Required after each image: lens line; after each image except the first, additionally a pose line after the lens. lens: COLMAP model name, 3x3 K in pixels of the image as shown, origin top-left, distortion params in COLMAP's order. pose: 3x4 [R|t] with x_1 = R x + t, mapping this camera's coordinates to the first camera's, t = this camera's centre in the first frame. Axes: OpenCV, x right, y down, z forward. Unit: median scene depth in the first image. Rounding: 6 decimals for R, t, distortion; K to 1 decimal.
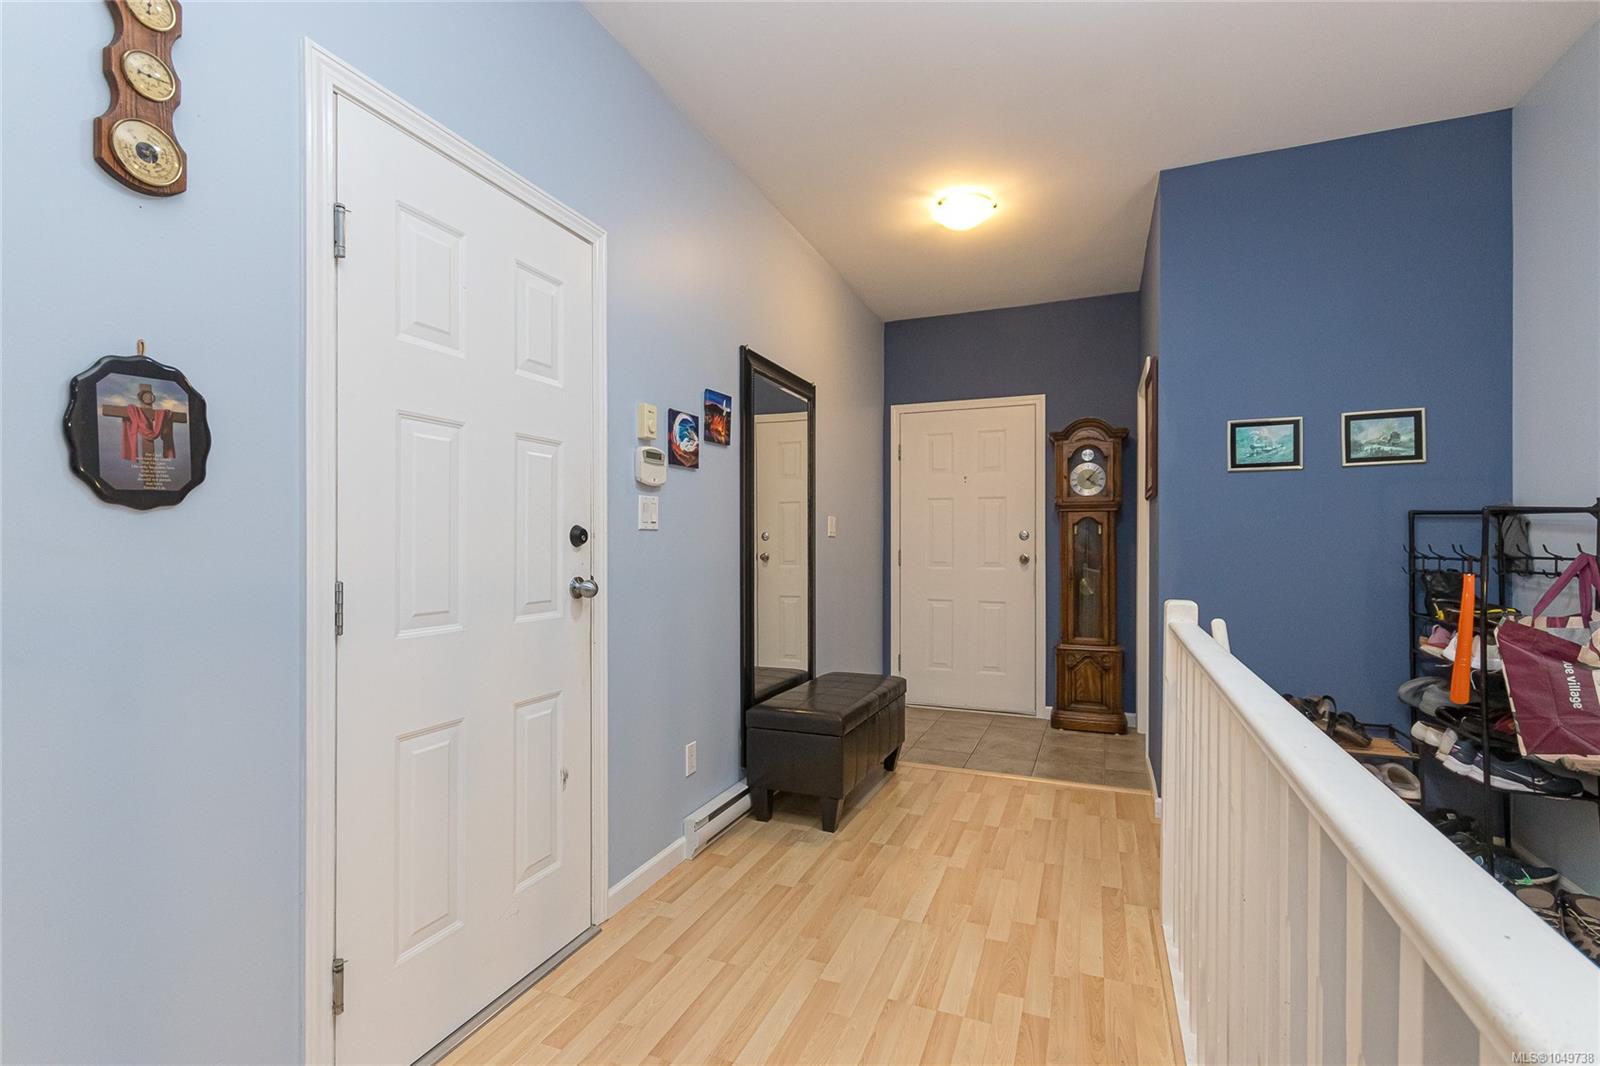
lens RADIAL K [[752.5, 0, 798.8], [0, 752.5, 540.3], [0, 0, 1]] dist [0.004212, 0.000298]
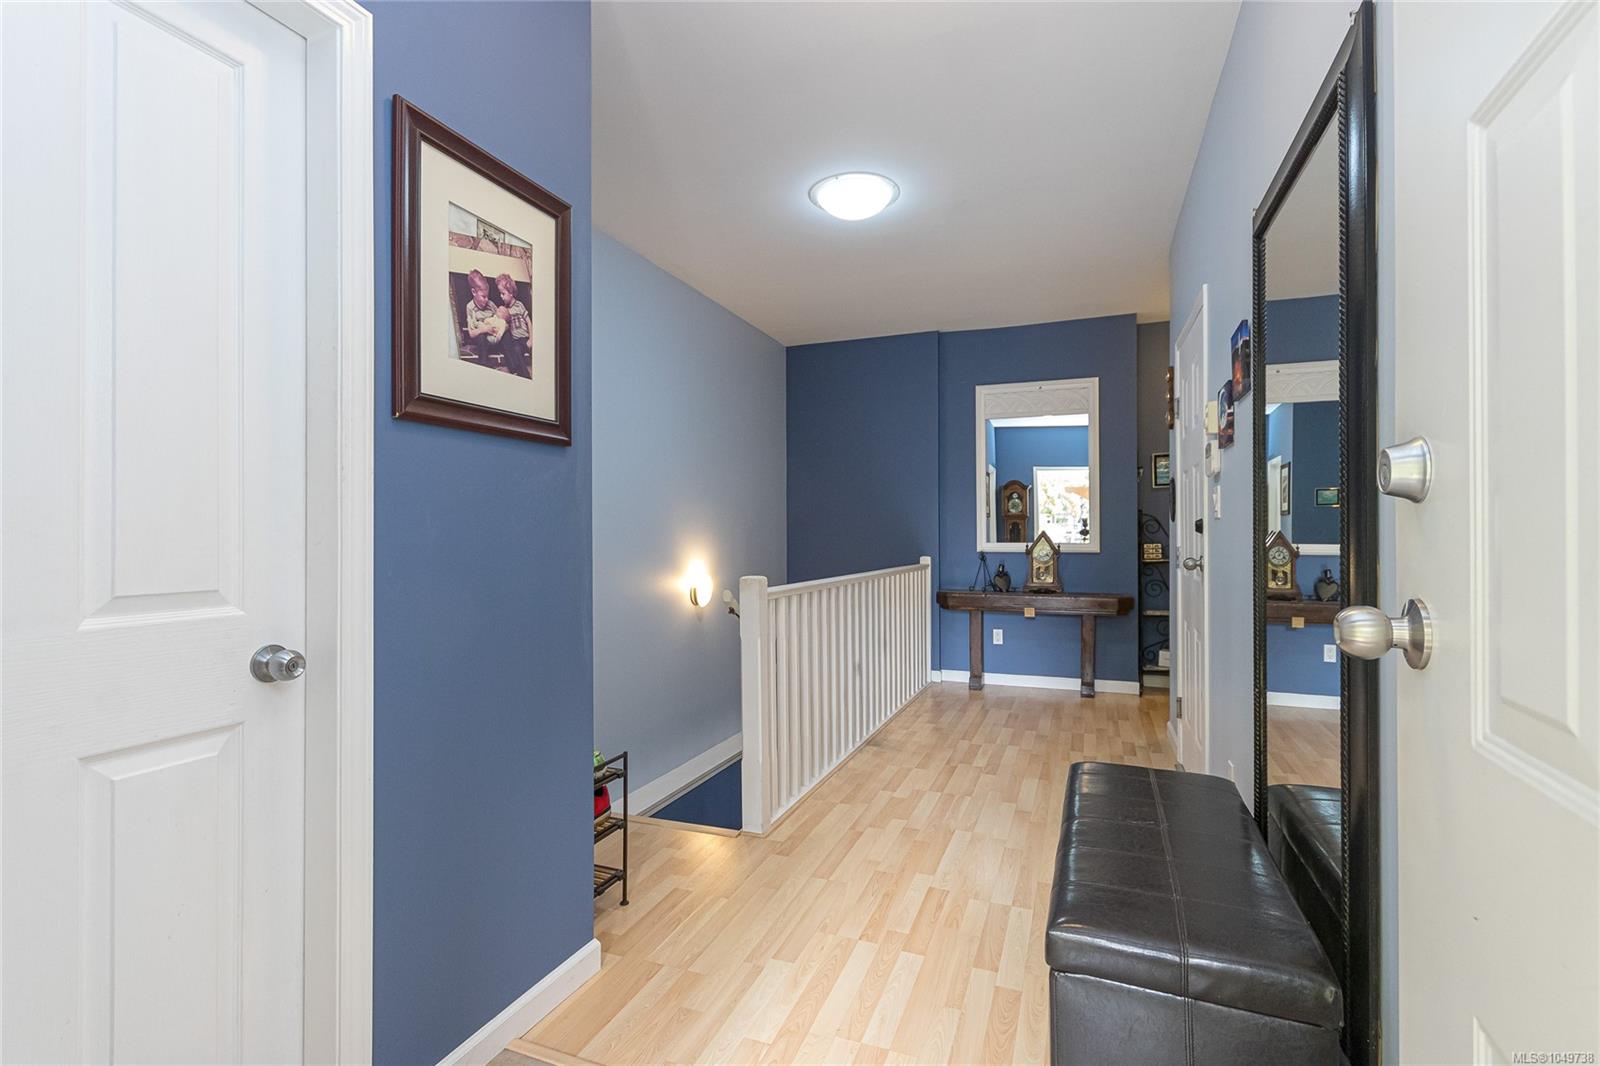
lens RADIAL K [[752.5, 0, 797.8], [0, 752.5, 535.0], [0, 0, 1]] dist [0.004212, 0.000298]
pose [[-0.999993, 0.002383, -0.002752, 0.438189], [0.002396, 0.999986, -0.004657, 0.015226], [0.002741, -0.004663, -0.999985, 2.307205]]
